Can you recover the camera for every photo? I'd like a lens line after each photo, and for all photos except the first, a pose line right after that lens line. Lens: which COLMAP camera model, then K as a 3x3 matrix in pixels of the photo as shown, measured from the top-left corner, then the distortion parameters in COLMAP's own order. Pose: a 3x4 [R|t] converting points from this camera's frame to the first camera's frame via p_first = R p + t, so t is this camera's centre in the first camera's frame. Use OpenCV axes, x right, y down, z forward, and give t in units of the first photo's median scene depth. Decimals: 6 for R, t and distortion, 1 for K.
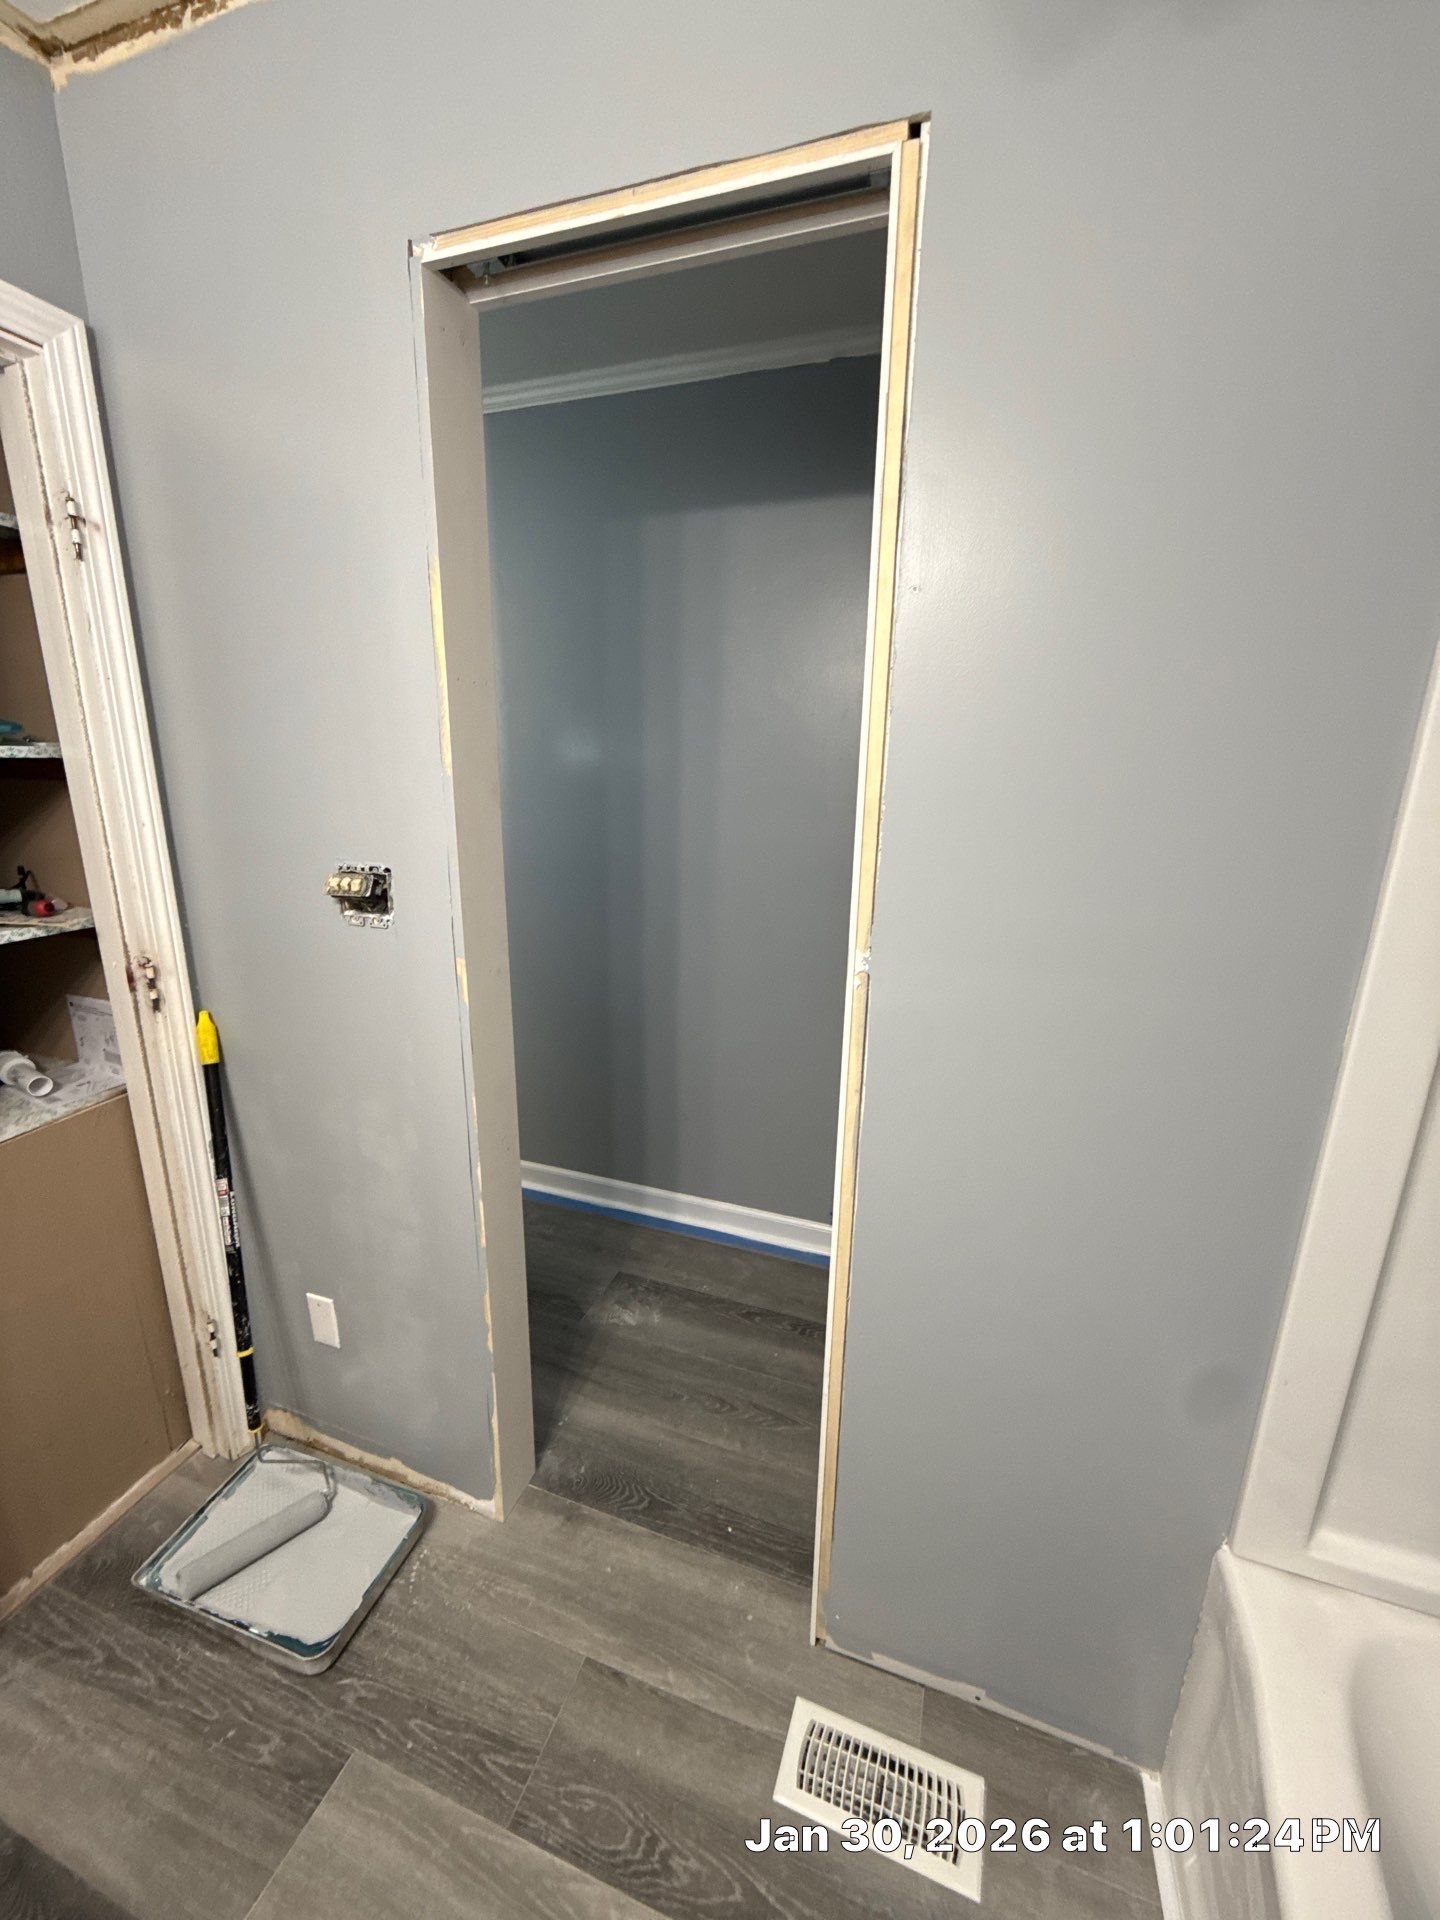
lens RADIAL K [[778.9, 0, 725.0], [0, 778.9, 959.5], [0, 0, 1]] dist [-0.002100, 0.000311]
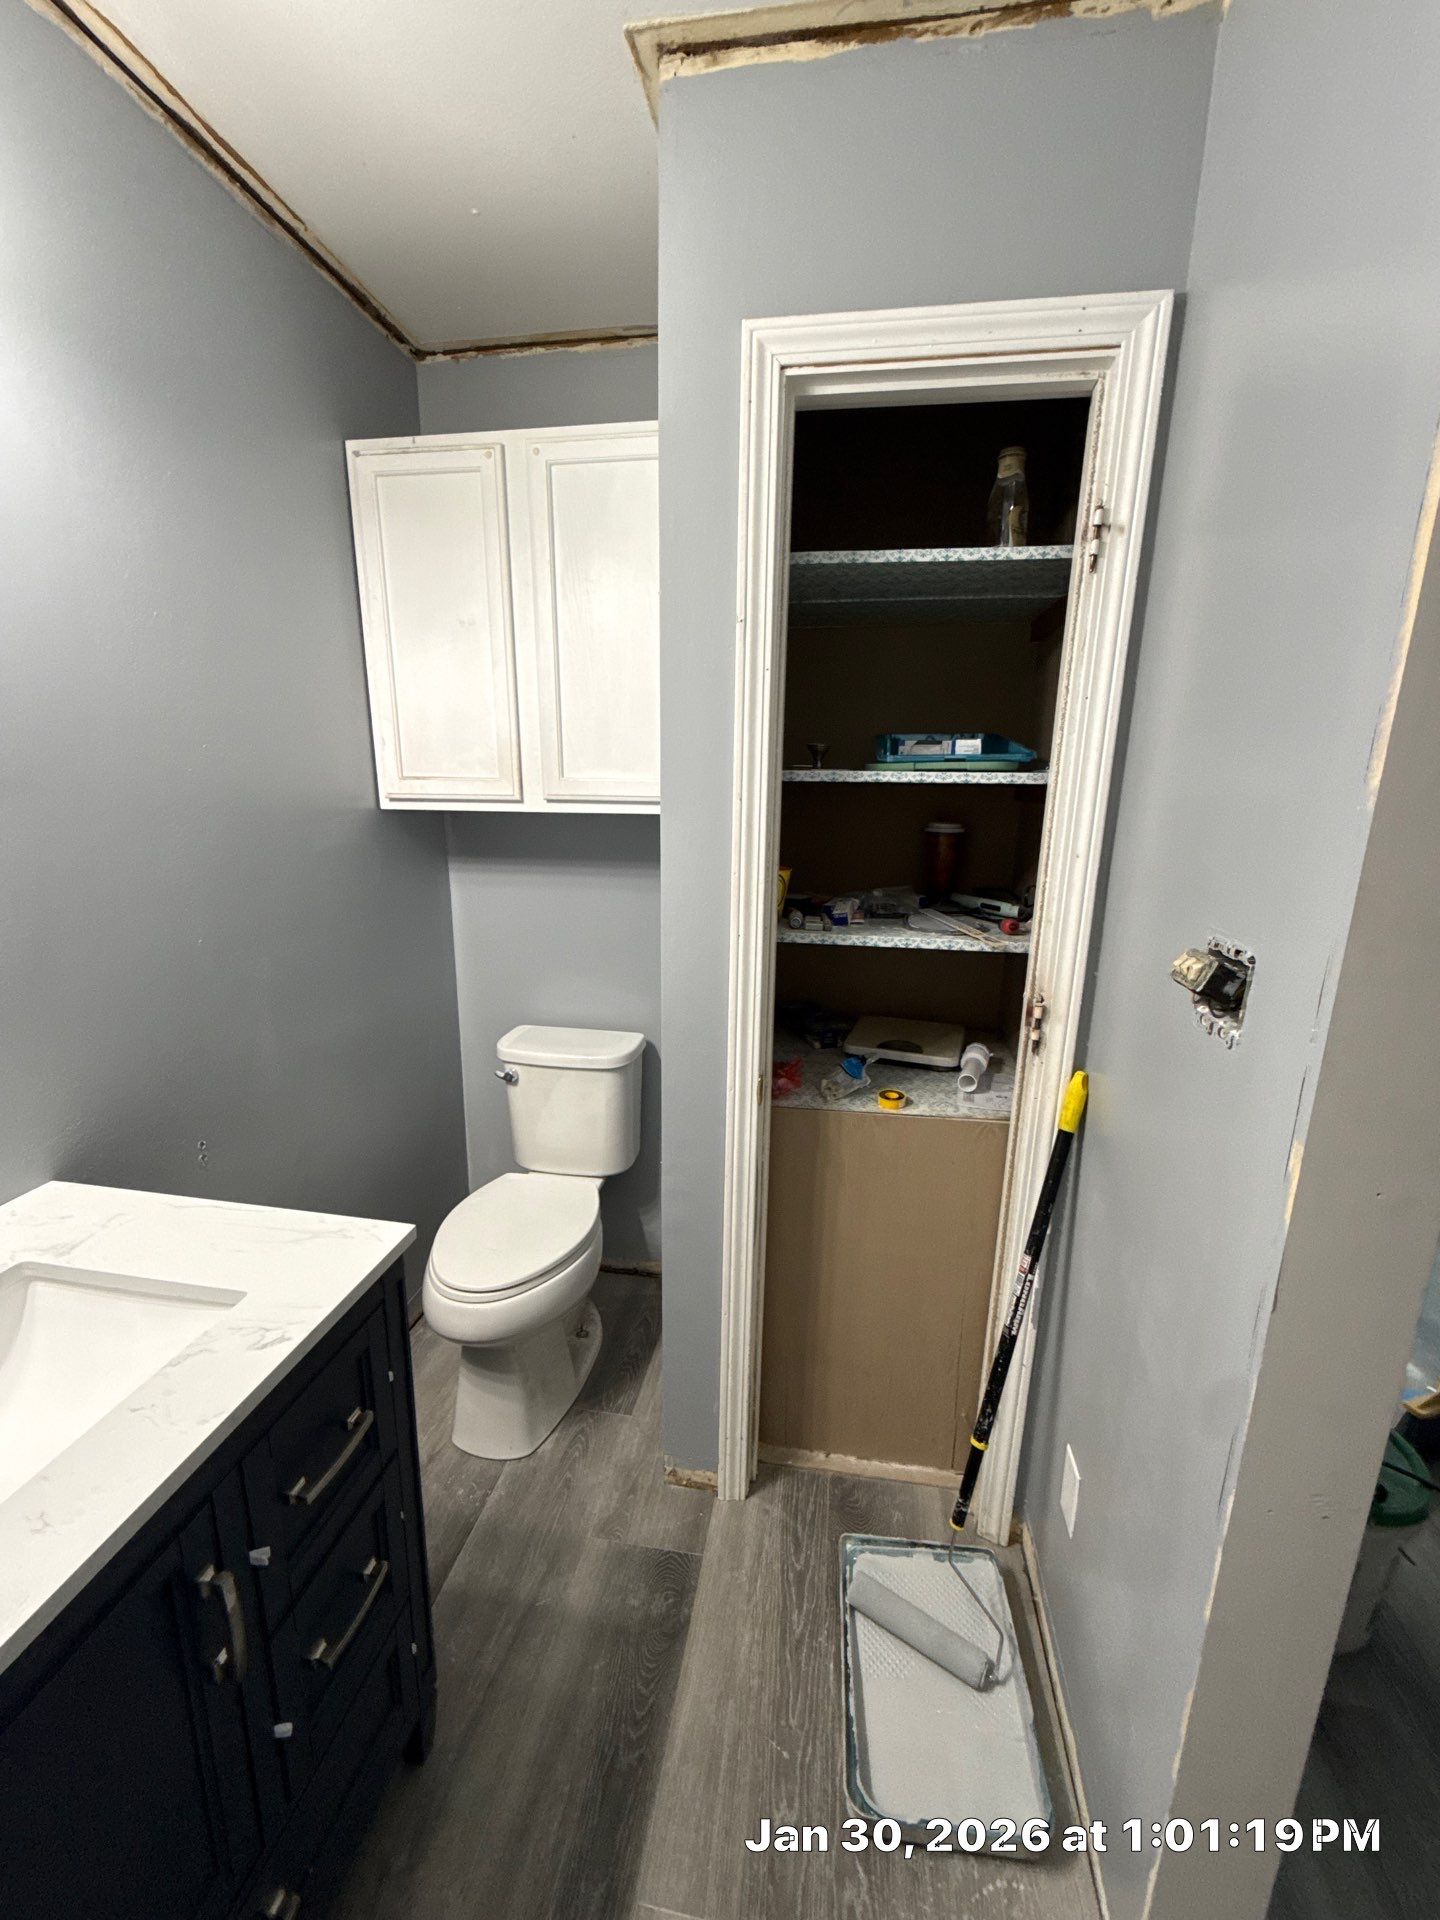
lens RADIAL K [[778.9, 0, 712.2], [0, 778.9, 957.4], [0, 0, 1]] dist [-0.002100, 0.000311]
pose [[0.164723, 0.209819, -0.963765, 0.079603], [-0.259322, 0.951949, 0.162924, -0.095384], [0.951640, 0.223088, 0.211218, 0.415642]]
